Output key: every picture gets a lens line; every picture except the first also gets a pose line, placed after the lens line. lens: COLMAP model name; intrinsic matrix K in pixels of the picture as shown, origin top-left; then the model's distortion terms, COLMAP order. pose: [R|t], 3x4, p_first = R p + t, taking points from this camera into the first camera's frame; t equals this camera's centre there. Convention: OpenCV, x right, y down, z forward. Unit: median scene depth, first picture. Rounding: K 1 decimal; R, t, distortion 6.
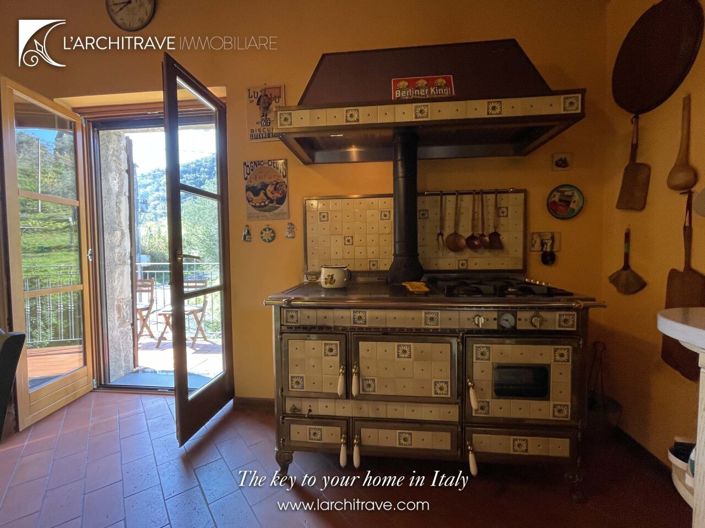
lens RADIAL K [[306.0, 0, 352.5], [0, 306.0, 264.0], [0, 0, 1]] dist [-0.002208, -0.000166]
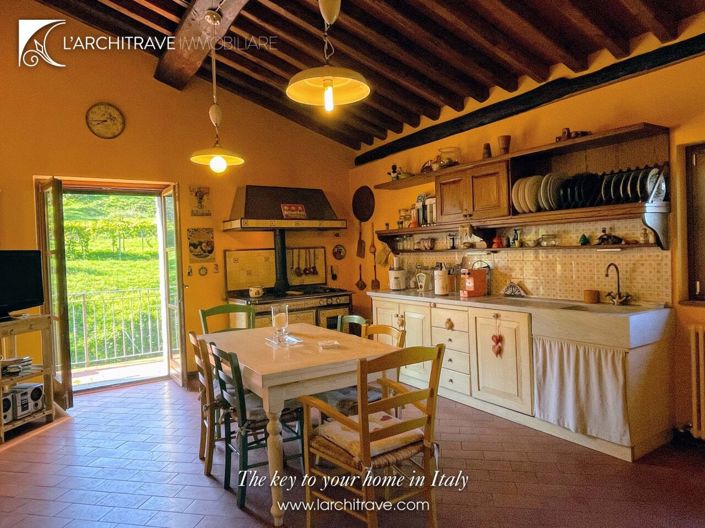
lens RADIAL K [[465.1, 0, 352.5], [0, 465.1, 264.0], [0, 0, 1]] dist [0.000365, -0.000245]
pose [[0.756964, -0.032100, 0.652668, -1.467811], [0.055411, 0.998348, -0.015164, -0.055820], [-0.651103, 0.047644, 0.757493, -1.658409]]
